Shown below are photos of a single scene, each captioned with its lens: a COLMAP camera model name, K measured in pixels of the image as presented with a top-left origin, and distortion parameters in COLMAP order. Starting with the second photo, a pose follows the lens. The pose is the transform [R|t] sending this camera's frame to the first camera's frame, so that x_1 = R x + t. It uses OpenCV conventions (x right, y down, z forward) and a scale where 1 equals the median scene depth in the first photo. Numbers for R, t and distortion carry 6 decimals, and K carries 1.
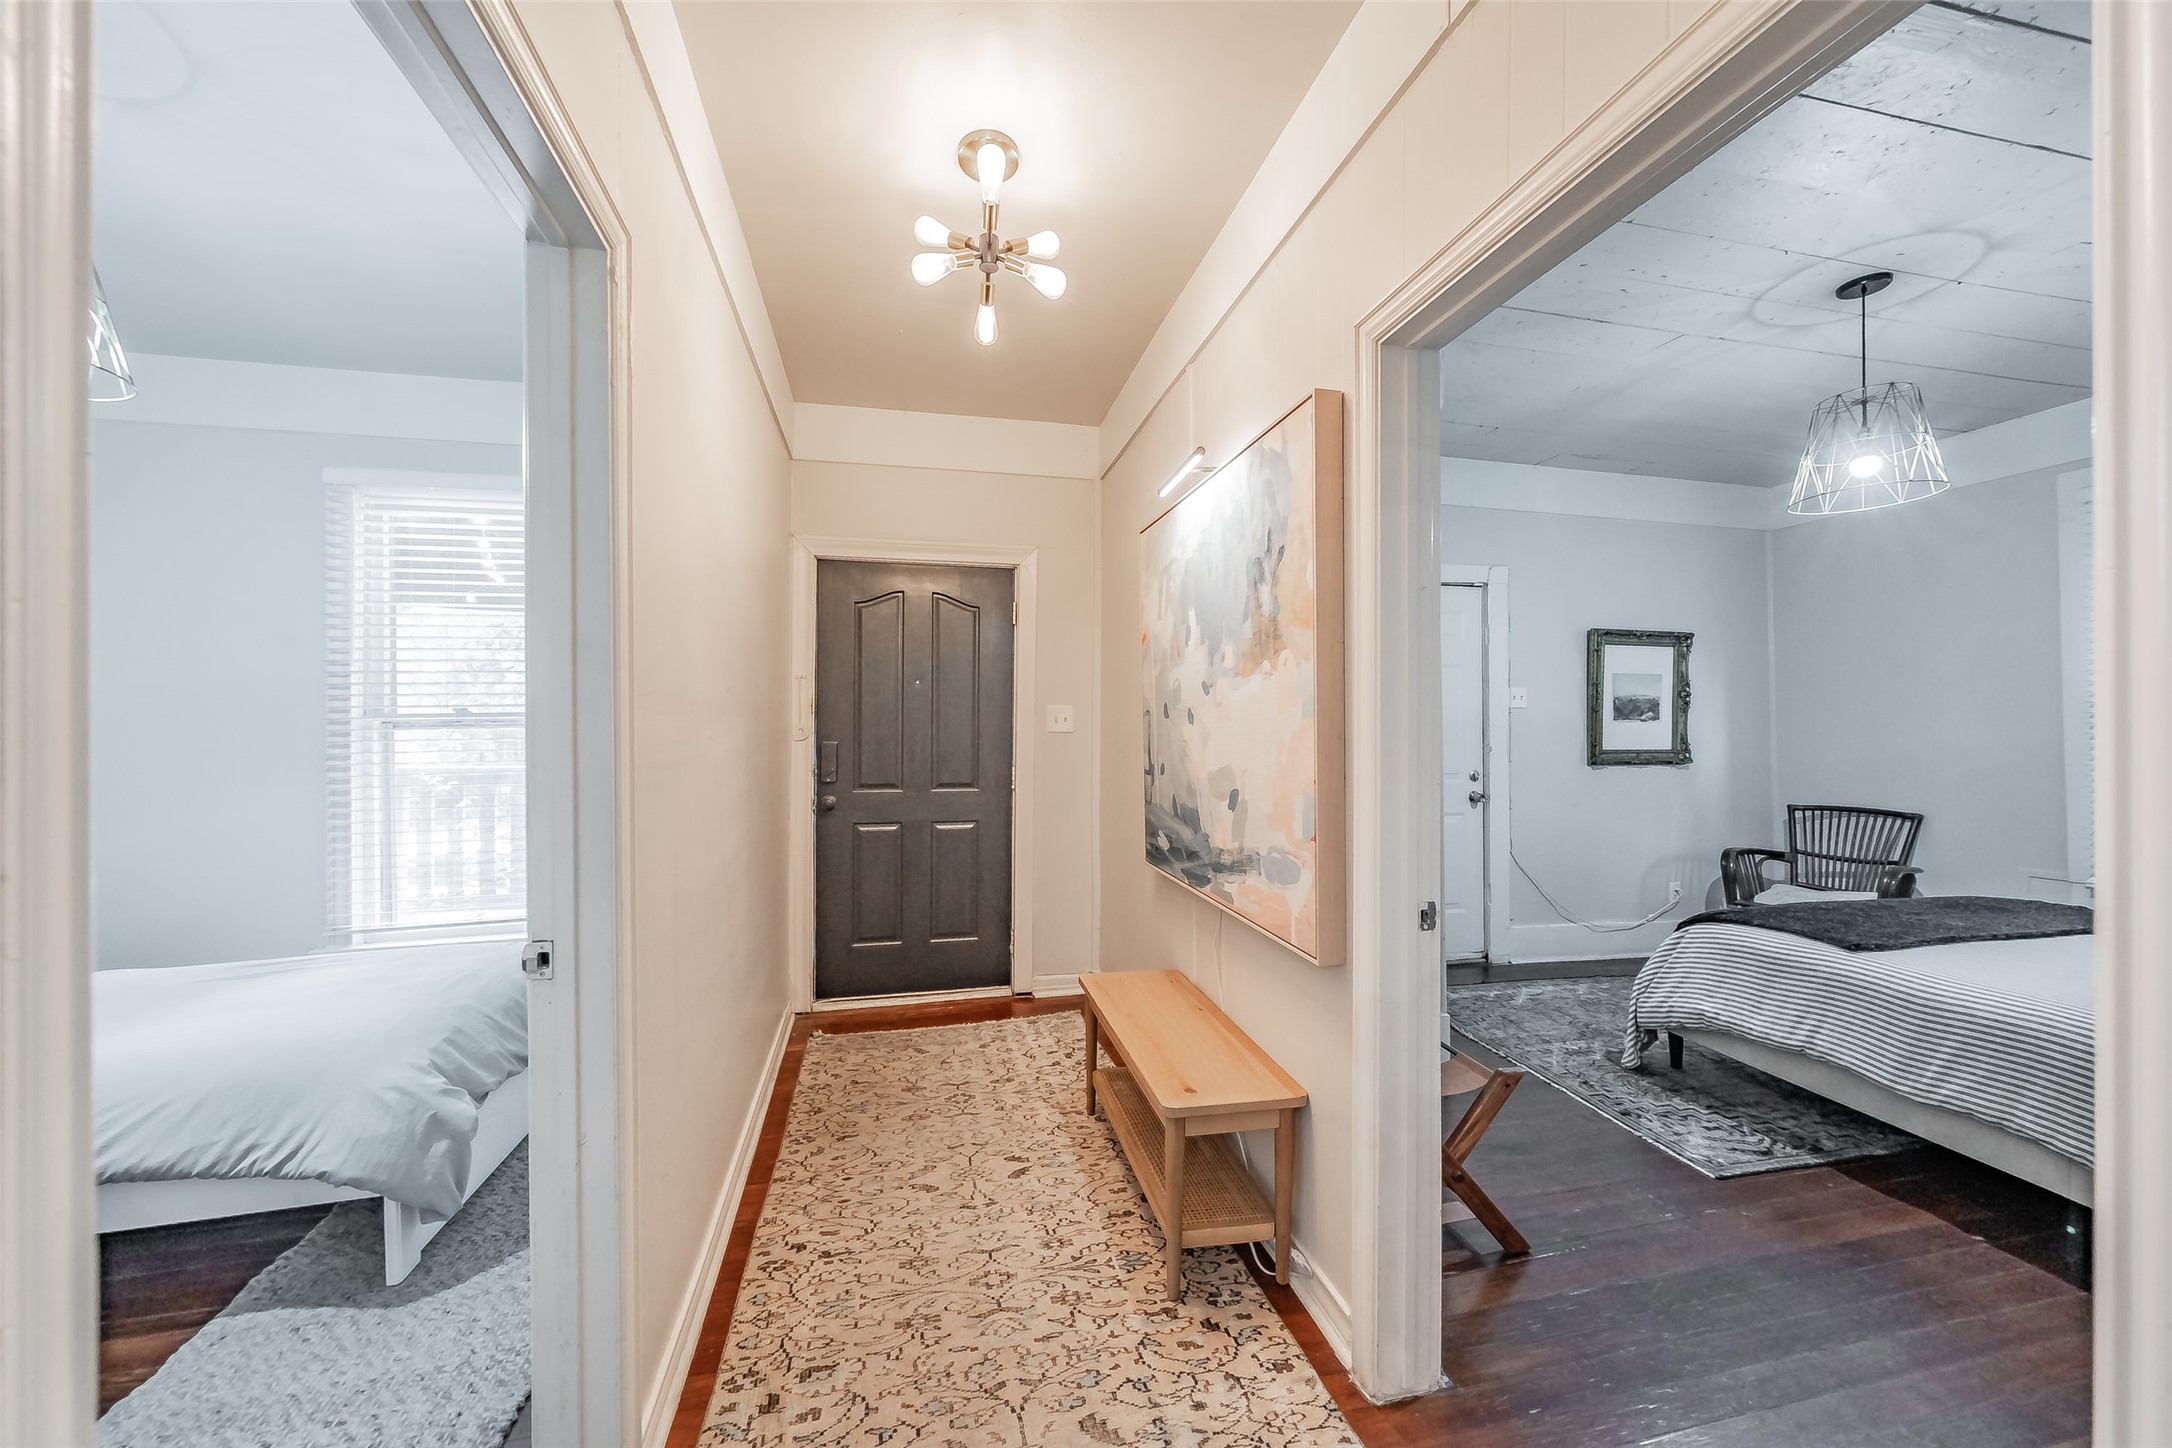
lens RADIAL K [[753.2, 0, 1092.8], [0, 753.2, 723.8], [0, 0, 1]] dist [-0.001823, -0.000087]
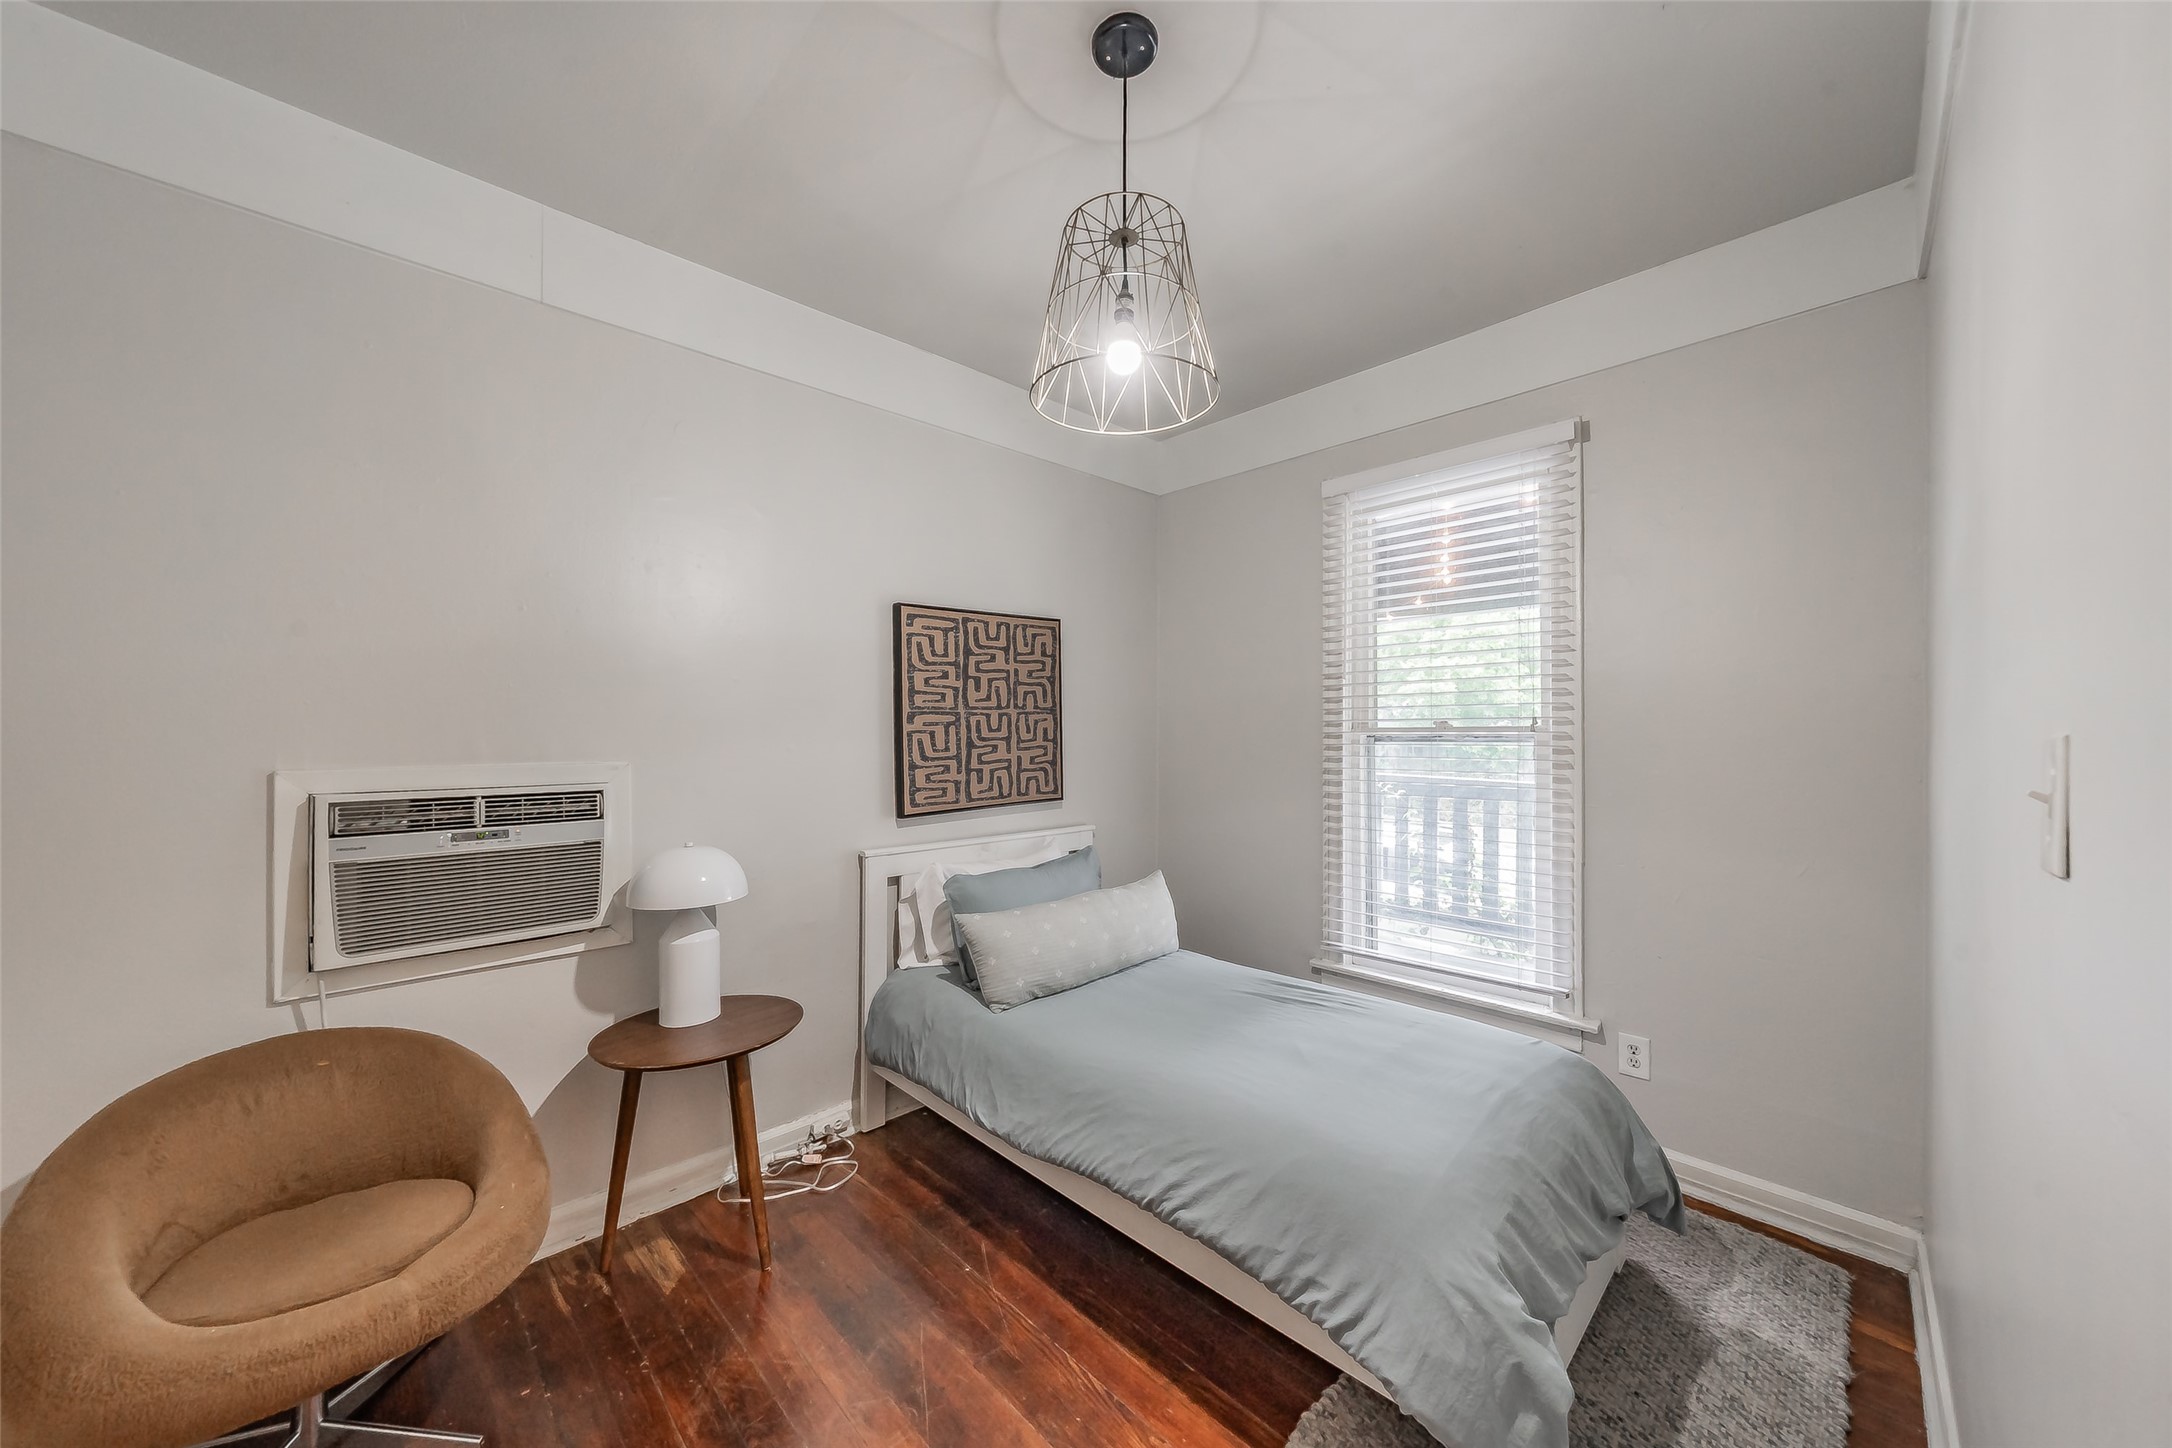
lens RADIAL K [[753.2, 0, 1095.1], [0, 753.2, 728.0], [0, 0, 1]] dist [-0.001823, -0.000087]
pose [[0.513636, 0.000477, -0.858008, -0.438771], [-0.002465, 0.999997, -0.000919, -0.015678], [0.858005, 0.002587, 0.513635, 0.310819]]
